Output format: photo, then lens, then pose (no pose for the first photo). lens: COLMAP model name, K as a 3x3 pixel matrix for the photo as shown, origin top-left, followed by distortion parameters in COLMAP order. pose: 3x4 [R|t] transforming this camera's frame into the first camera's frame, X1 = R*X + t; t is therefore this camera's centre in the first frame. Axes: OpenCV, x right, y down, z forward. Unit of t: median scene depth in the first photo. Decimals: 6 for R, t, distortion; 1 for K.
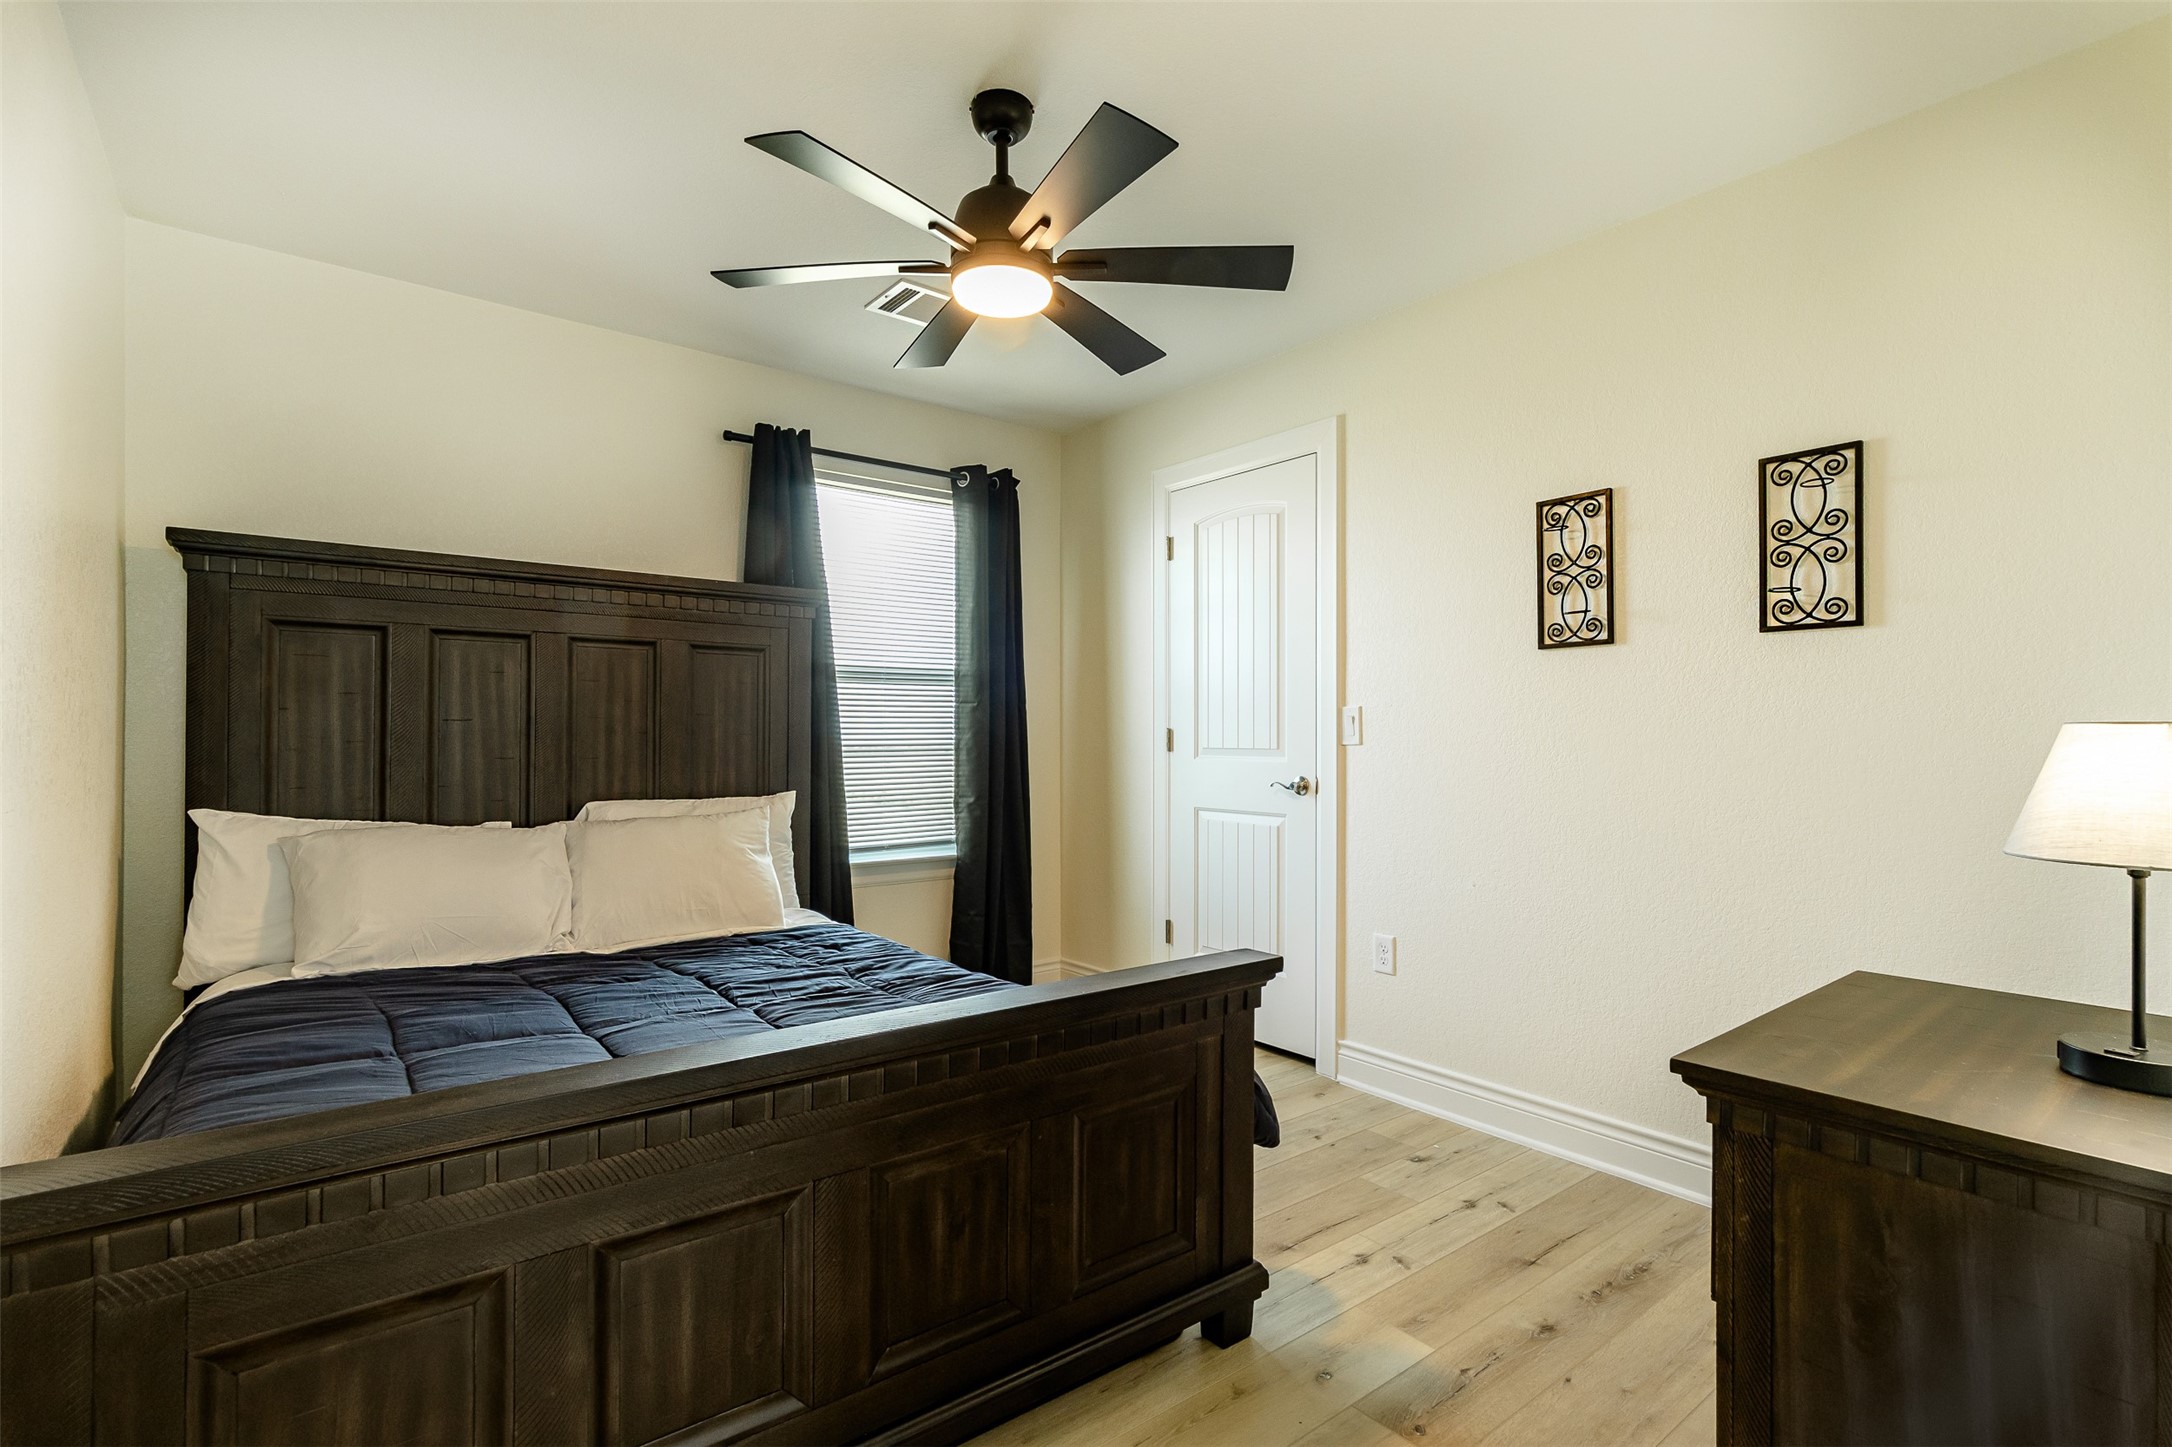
lens RADIAL K [[1004.6, 0, 1090.5], [0, 1004.6, 727.9], [0, 0, 1]] dist [0.001843, 0.000093]
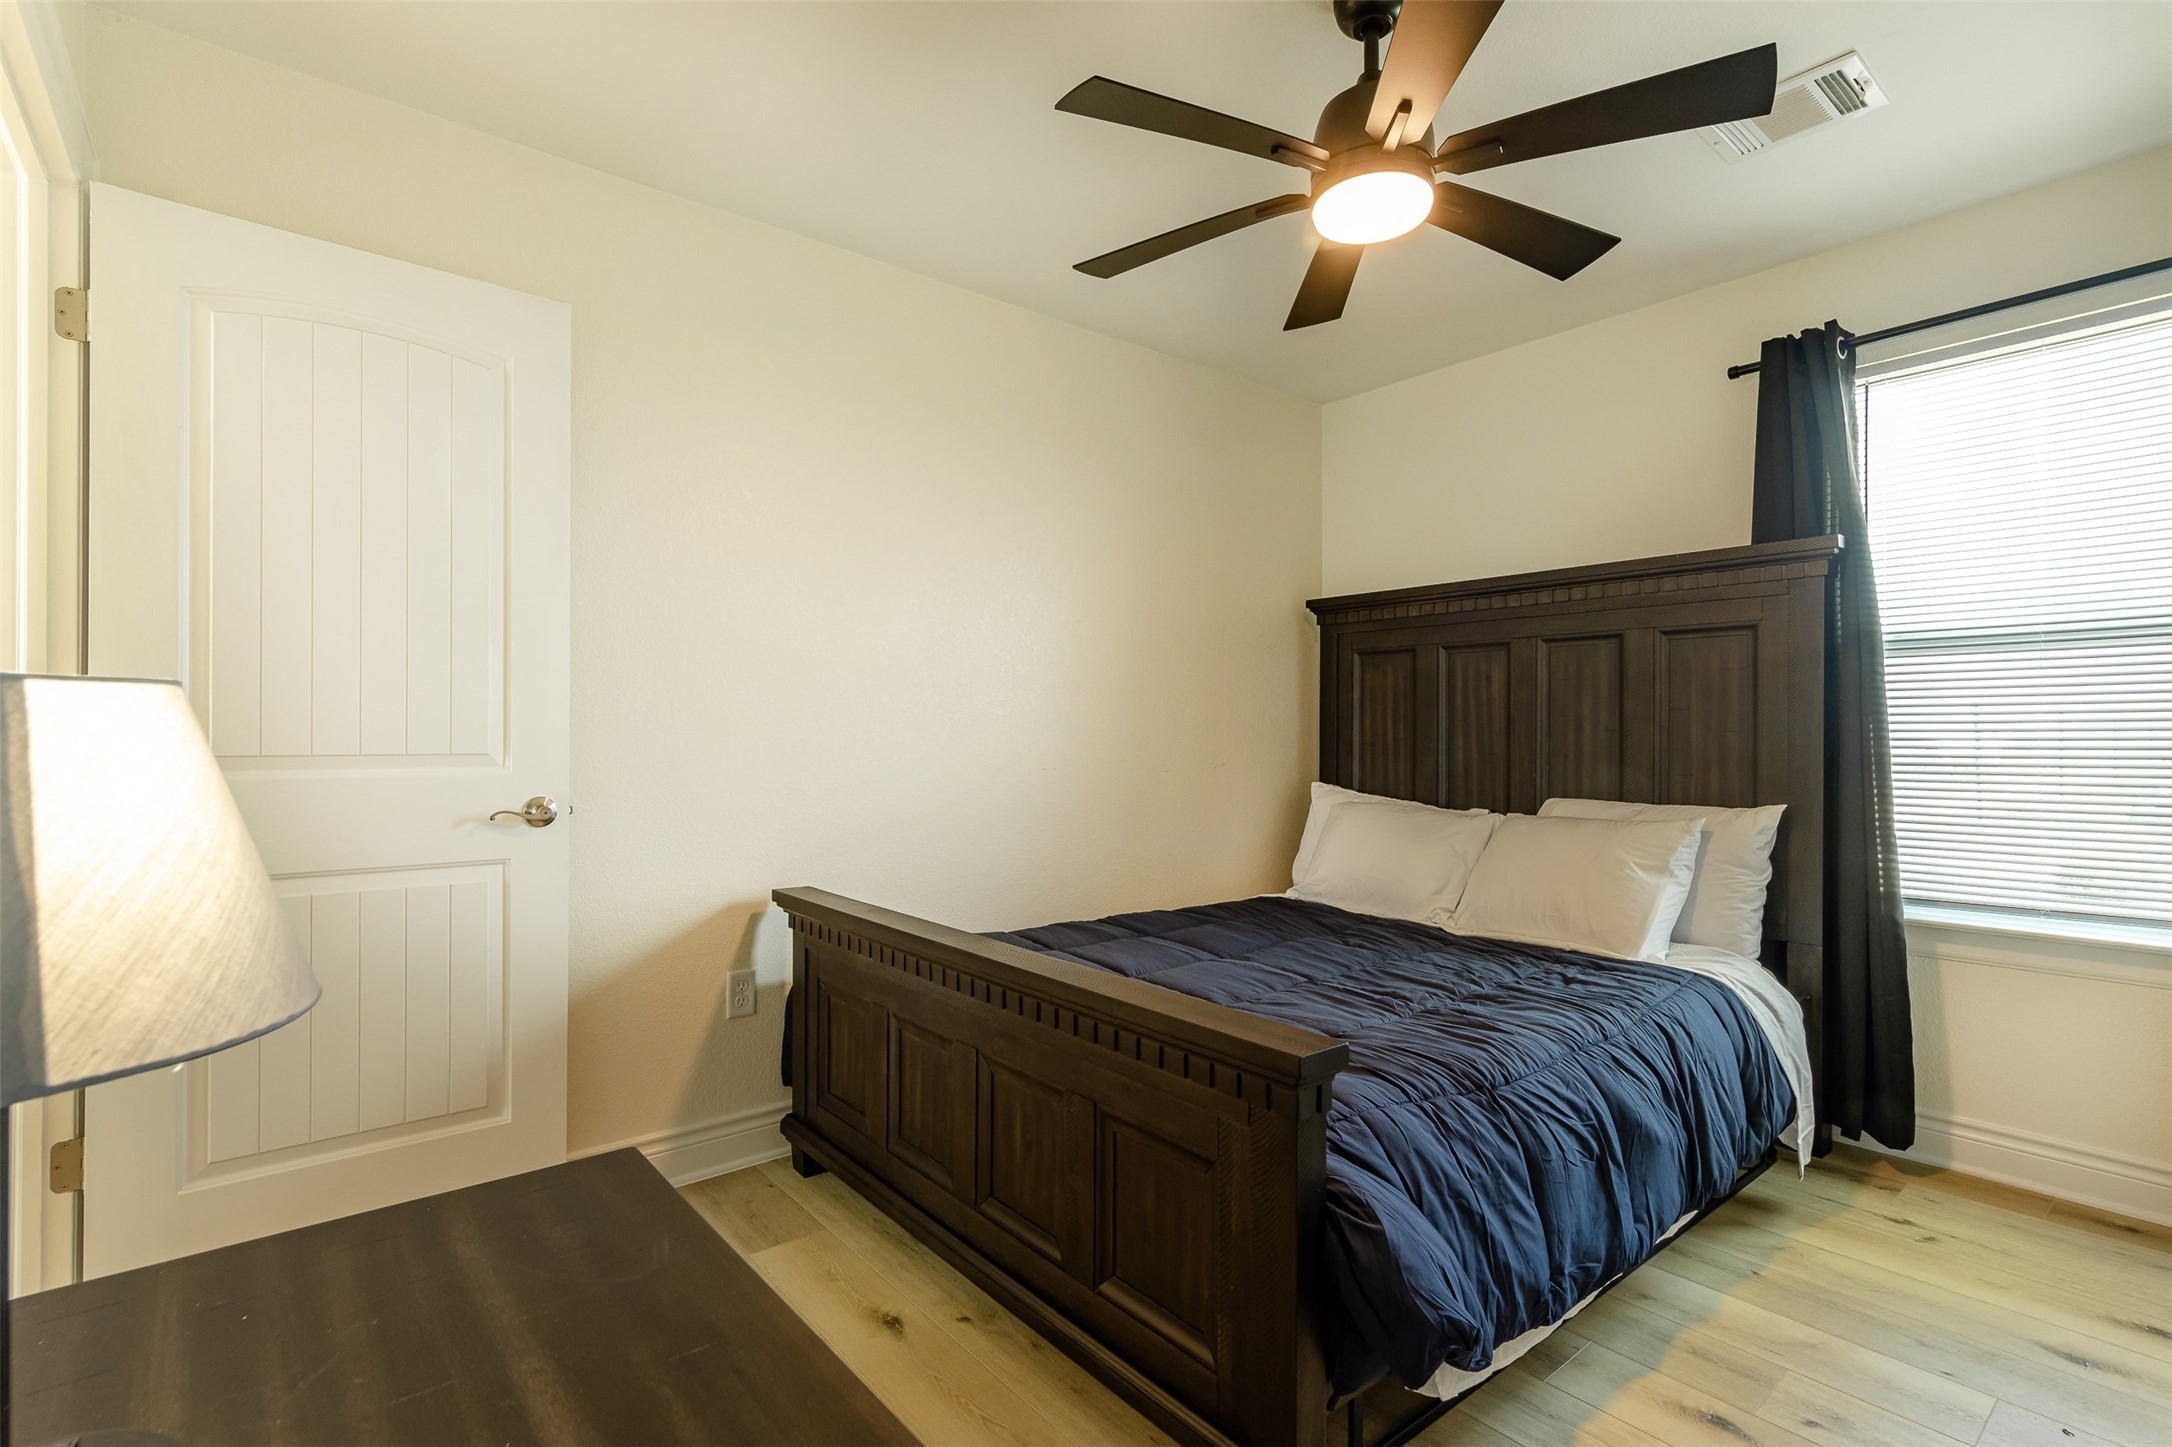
lens RADIAL K [[1004.6, 0, 1091.9], [0, 1004.6, 729.7], [0, 0, 1]] dist [0.001843, 0.000093]
pose [[0.028467, -0.006305, -0.999575, 0.508104], [0.007741, 0.999952, -0.006087, 0.006233], [0.999565, -0.007565, 0.028514, 0.498181]]
